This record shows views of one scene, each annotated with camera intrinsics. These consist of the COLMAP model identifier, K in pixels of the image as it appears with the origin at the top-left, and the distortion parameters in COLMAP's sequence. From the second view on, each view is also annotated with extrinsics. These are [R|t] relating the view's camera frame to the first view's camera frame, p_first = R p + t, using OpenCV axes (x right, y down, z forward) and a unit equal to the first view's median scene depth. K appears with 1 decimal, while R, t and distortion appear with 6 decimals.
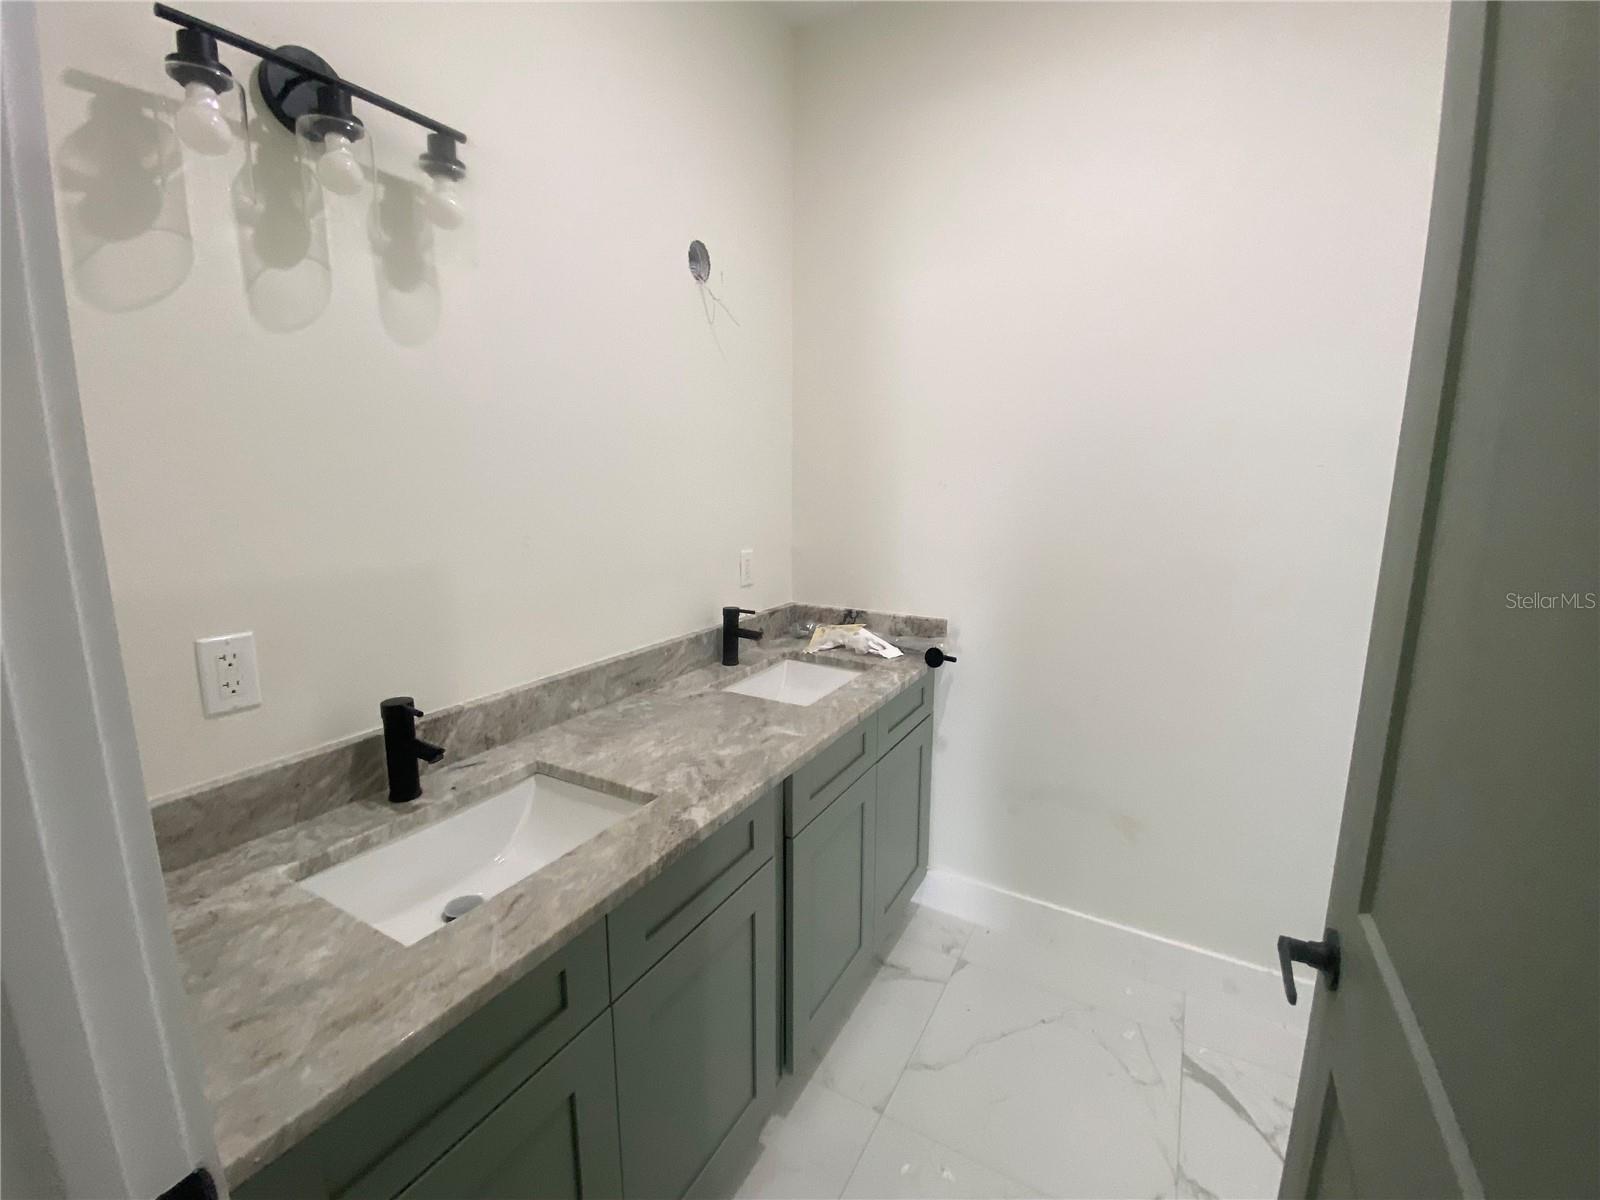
lens RADIAL K [[682.8, 0, 786.0], [0, 682.8, 599.3], [0, 0, 1]] dist [-0.003866, -0.010327]
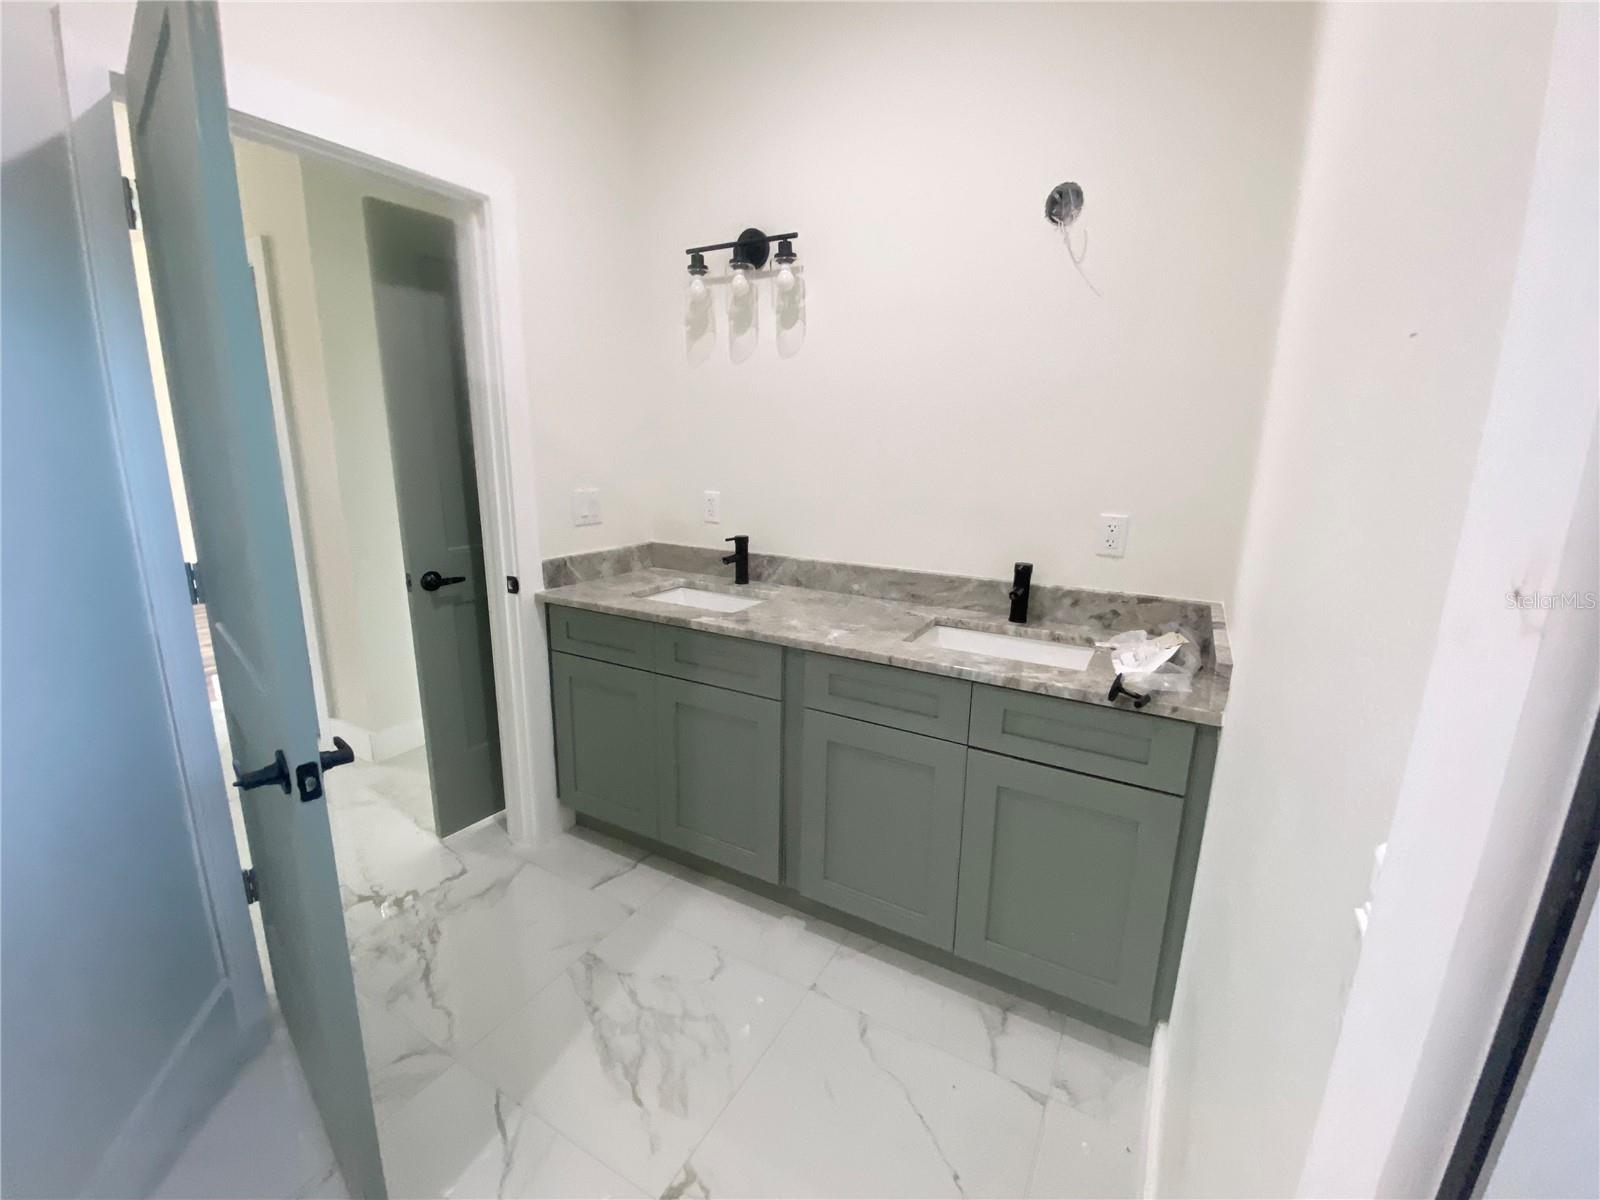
lens RADIAL K [[682.8, 0, 785.5], [0, 682.8, 598.7], [0, 0, 1]] dist [-0.003866, -0.010327]
pose [[0.000120, 0.228331, -0.973583, 1.124224], [-0.189790, 0.955894, 0.224159, -0.120681], [0.981825, 0.184749, 0.043449, 0.799350]]
